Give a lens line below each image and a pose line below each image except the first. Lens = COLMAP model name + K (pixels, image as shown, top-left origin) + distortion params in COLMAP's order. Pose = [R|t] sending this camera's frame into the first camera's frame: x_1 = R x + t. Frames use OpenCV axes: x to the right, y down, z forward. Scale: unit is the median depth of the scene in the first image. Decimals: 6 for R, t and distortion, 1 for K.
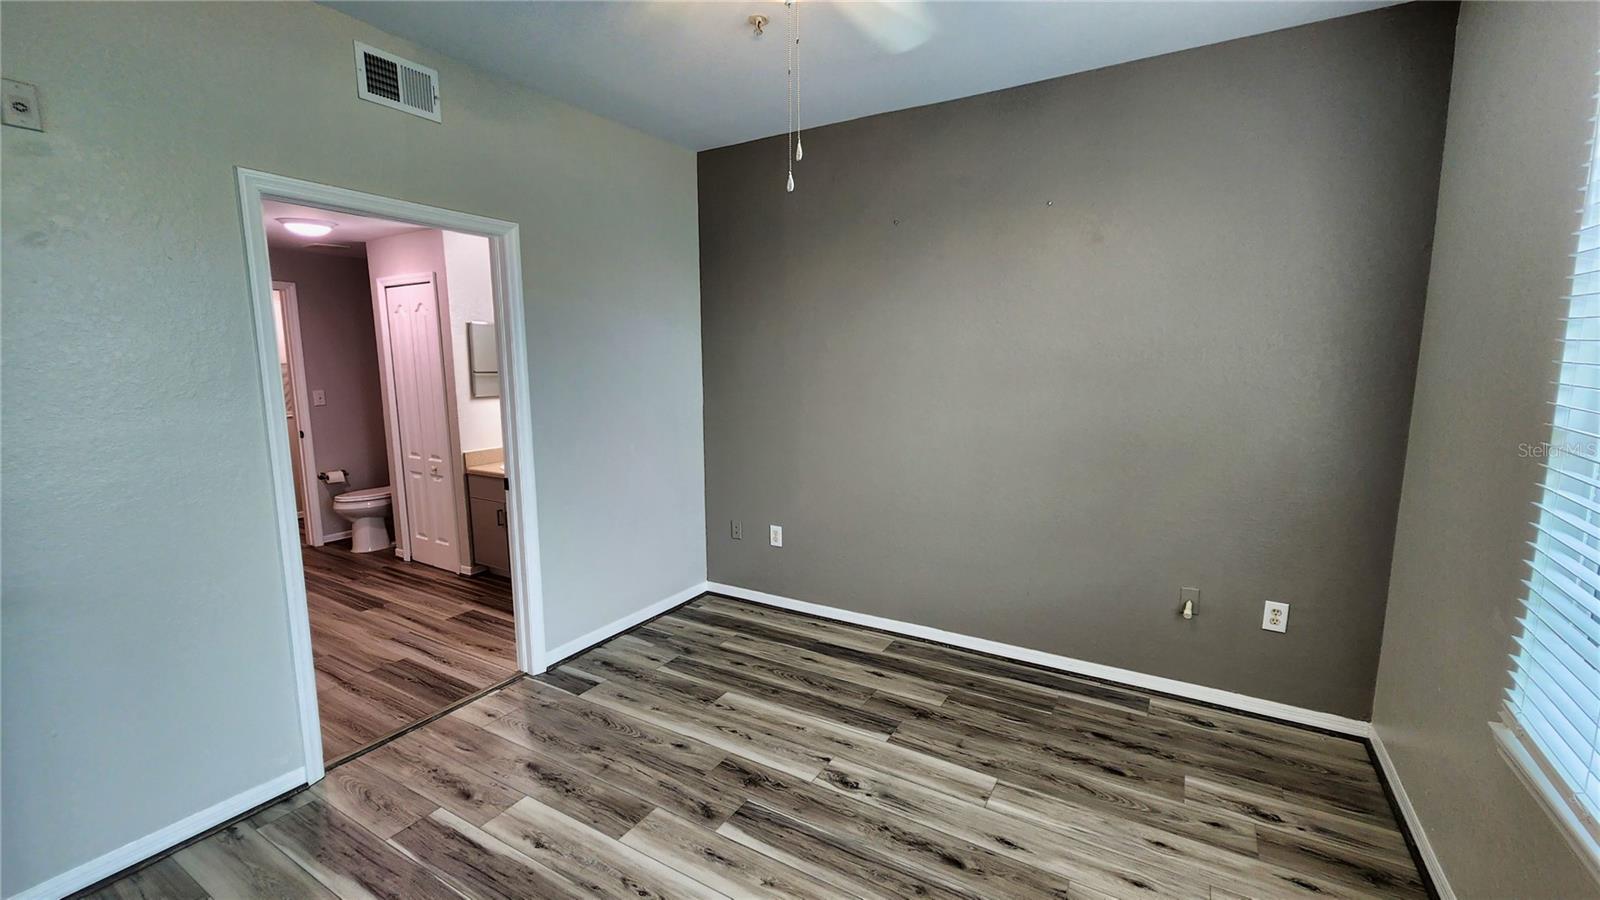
lens RADIAL K [[657.7, 0, 813.5], [0, 657.7, 448.4], [0, 0, 1]] dist [0.007201, -0.003074]
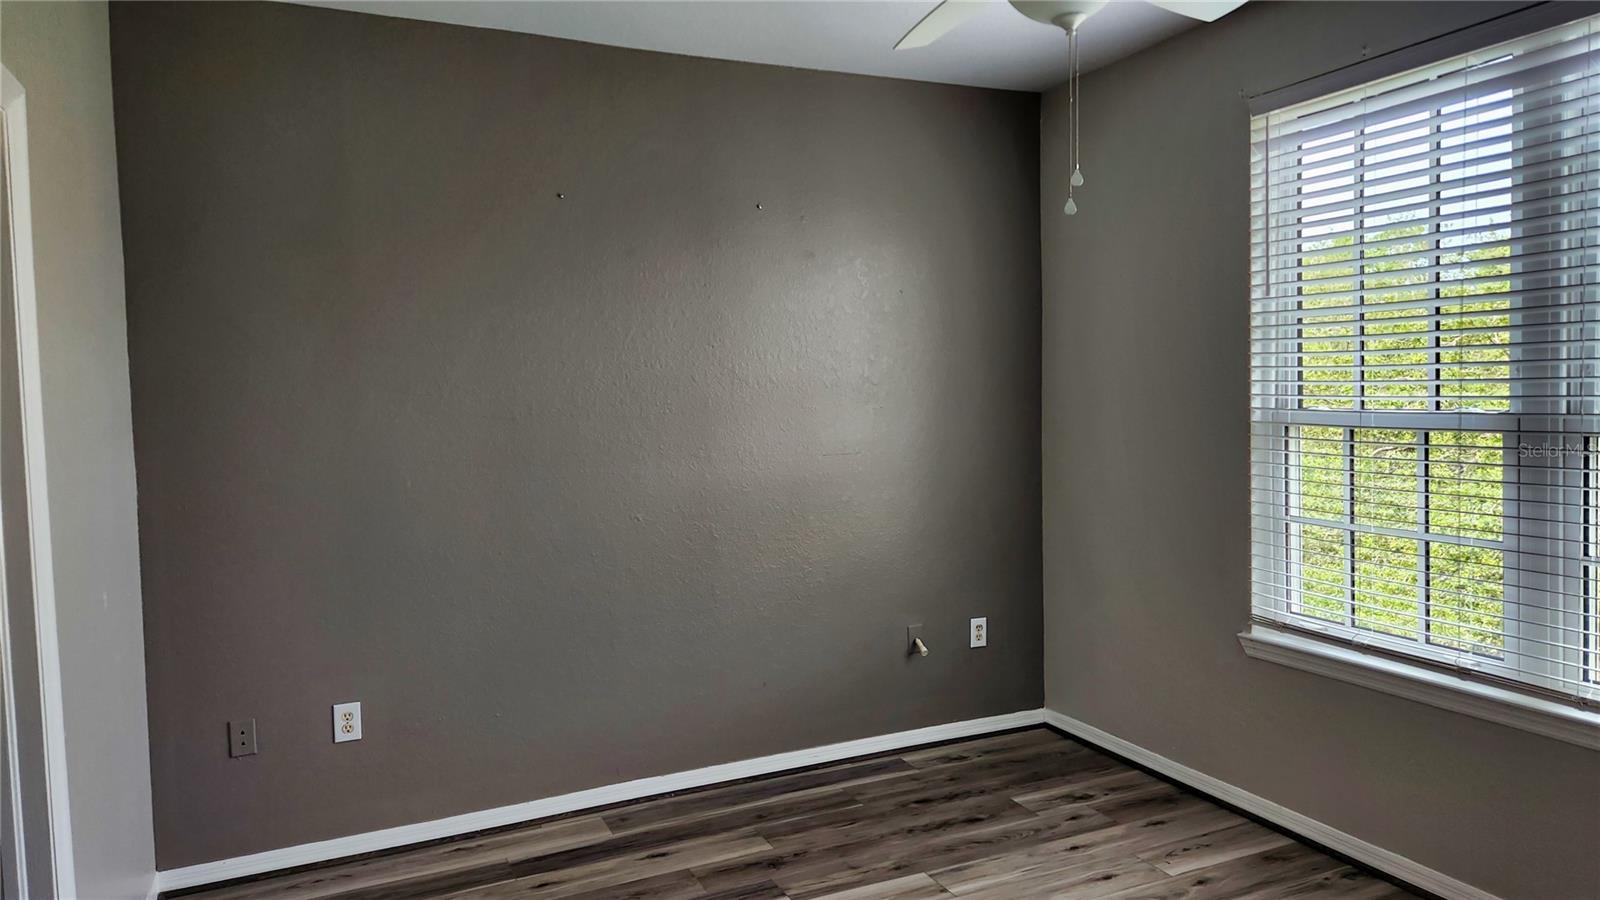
lens RADIAL K [[1070.6, 0, 795.7], [0, 1070.6, 443.0], [0, 0, 1]] dist [0.056201, -0.004195]
pose [[0.574914, -0.055467, 0.816332, -0.833033], [0.135233, 0.990420, -0.027944, -0.030665], [-0.806961, 0.126461, 0.576907, 0.227703]]
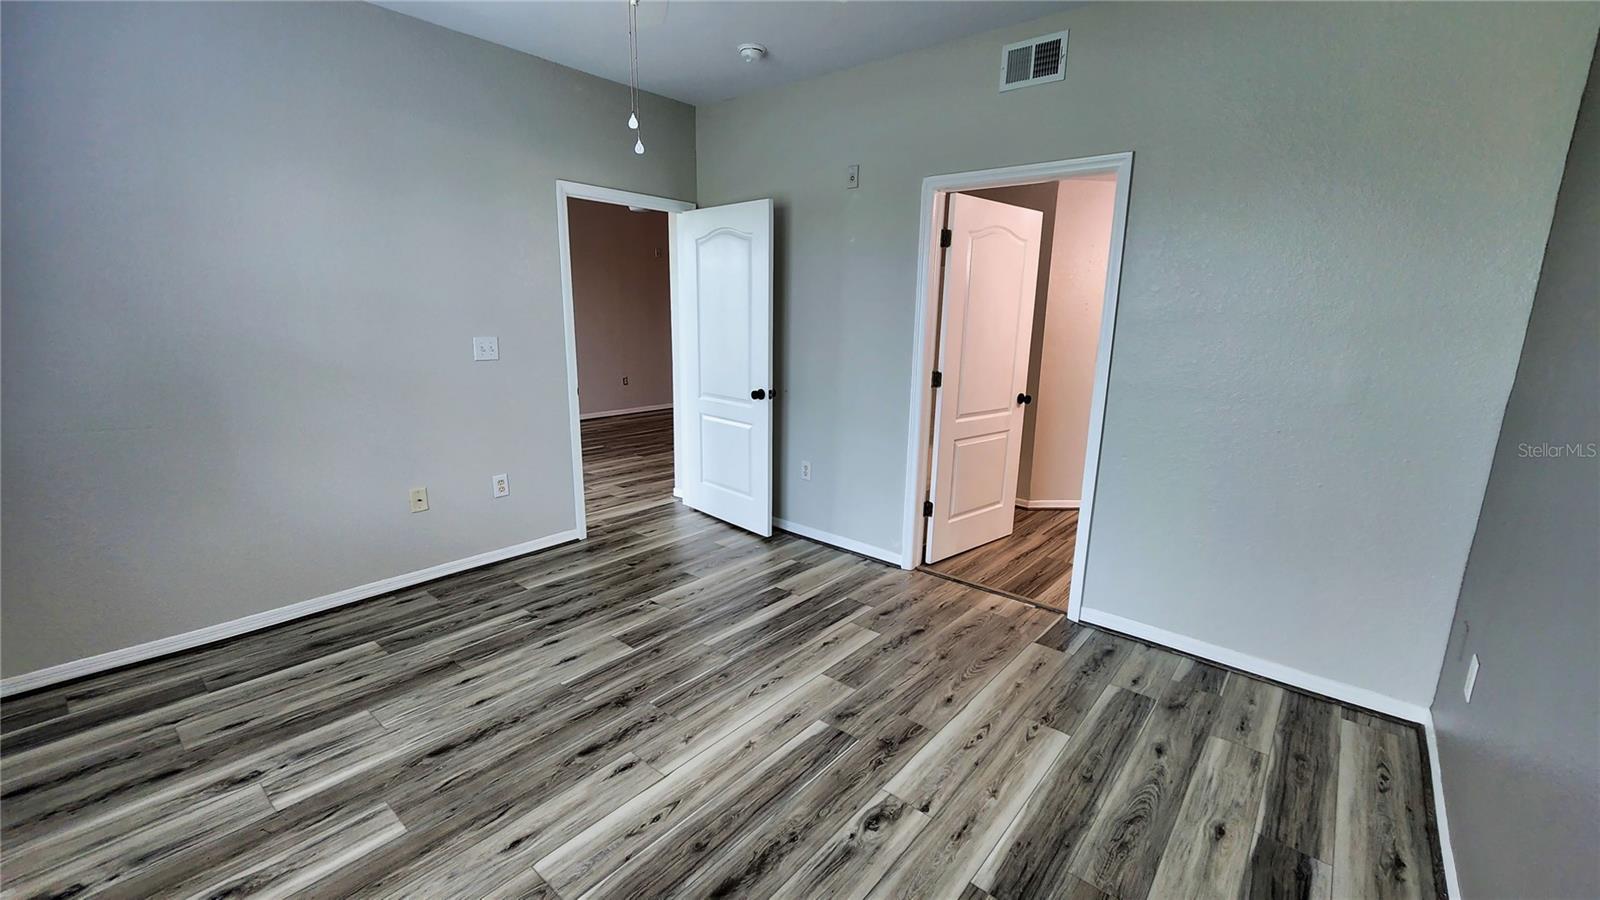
lens RADIAL K [[657.7, 0, 813.5], [0, 657.7, 448.4], [0, 0, 1]] dist [0.007201, -0.003074]
pose [[-0.170980, 0.206309, -0.963433, 0.667435], [-0.152015, 0.960600, 0.232680, -0.097002], [0.973477, 0.186239, -0.132881, 0.839433]]
